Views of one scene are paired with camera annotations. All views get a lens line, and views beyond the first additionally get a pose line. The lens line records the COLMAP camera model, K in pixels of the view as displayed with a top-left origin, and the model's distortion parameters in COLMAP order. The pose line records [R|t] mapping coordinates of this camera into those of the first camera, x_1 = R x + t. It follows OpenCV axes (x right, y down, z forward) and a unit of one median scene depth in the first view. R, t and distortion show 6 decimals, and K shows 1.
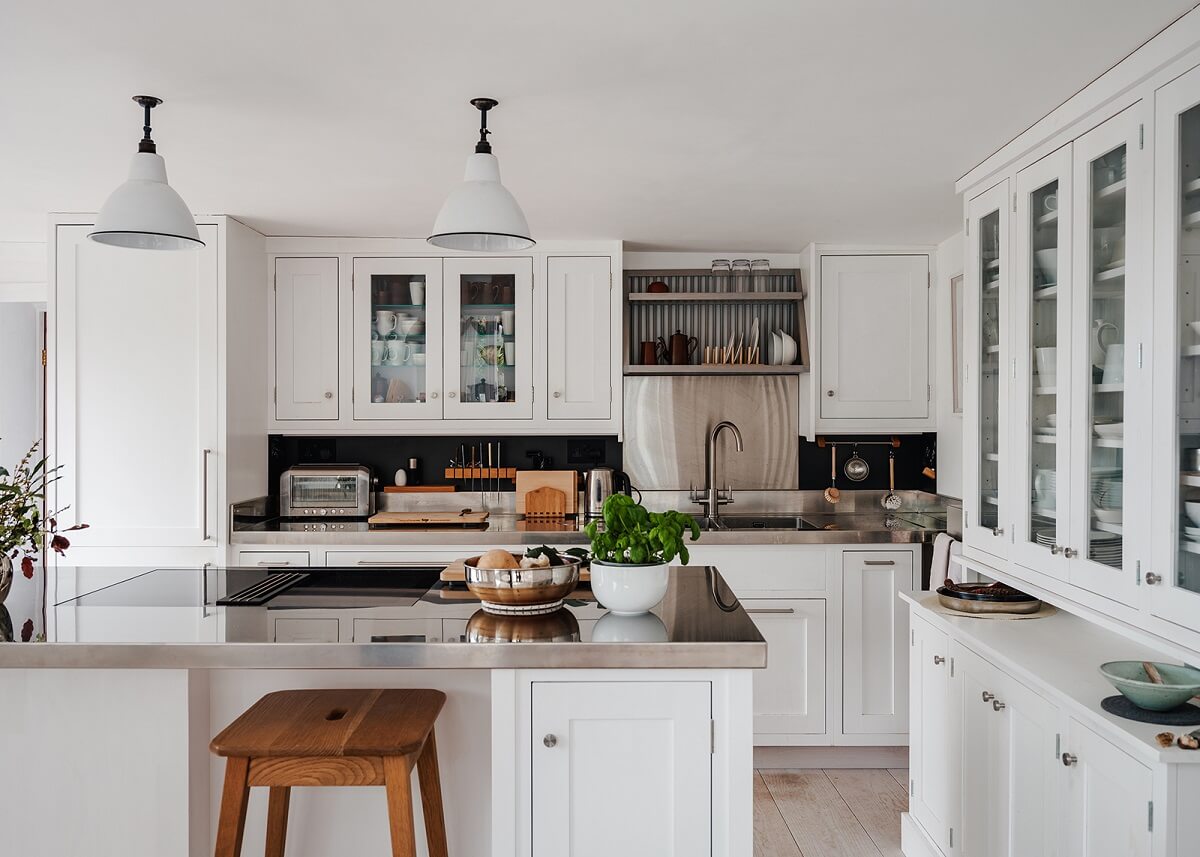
lens RADIAL K [[773.0, 0, 600.0], [0, 773.0, 428.5], [0, 0, 1]] dist [-0.001547, 0.001727]
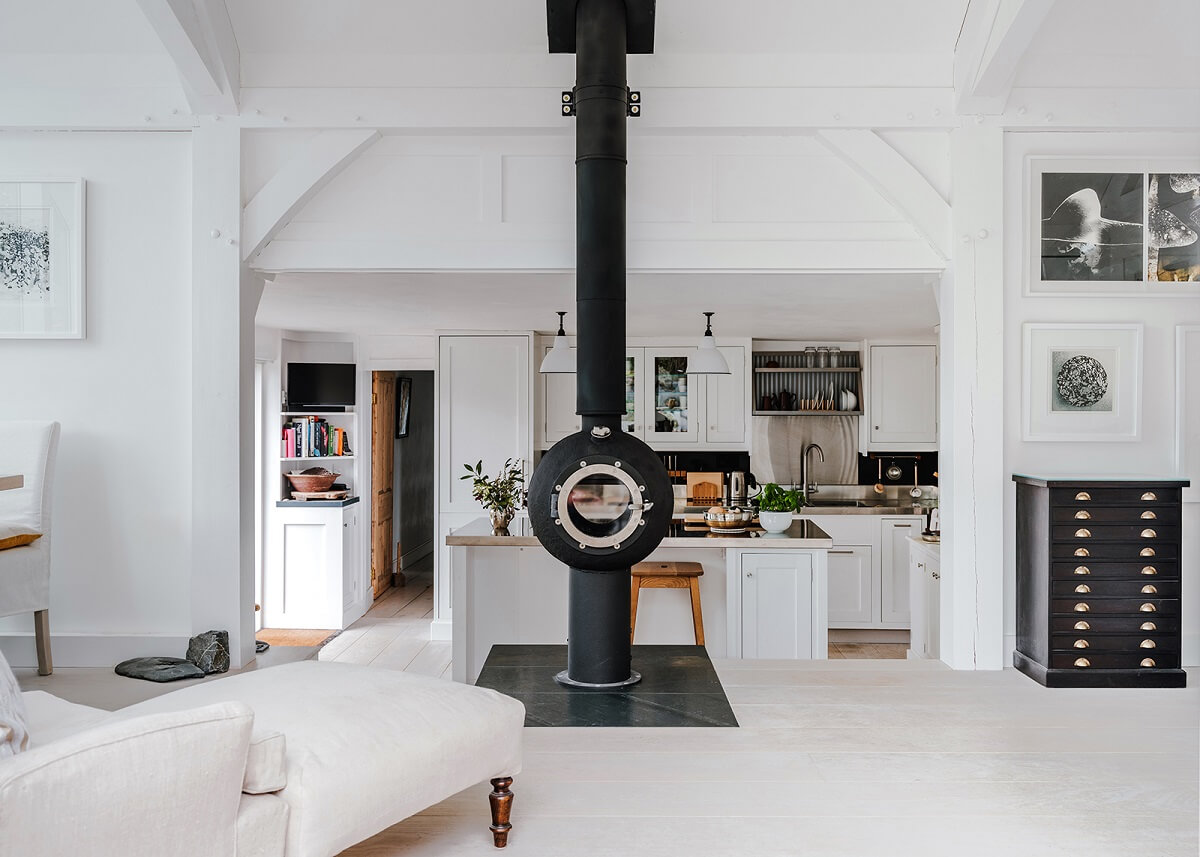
lens RADIAL K [[773.0, 0, 600.0], [0, 773.0, 428.5], [0, 0, 1]] dist [-0.001547, 0.001727]
pose [[0.995043, 0.000224, -0.099441, -0.131446], [-0.000225, 1.000000, -0.000002, -0.041989], [0.099441, 0.000024, 0.995043, -0.716283]]
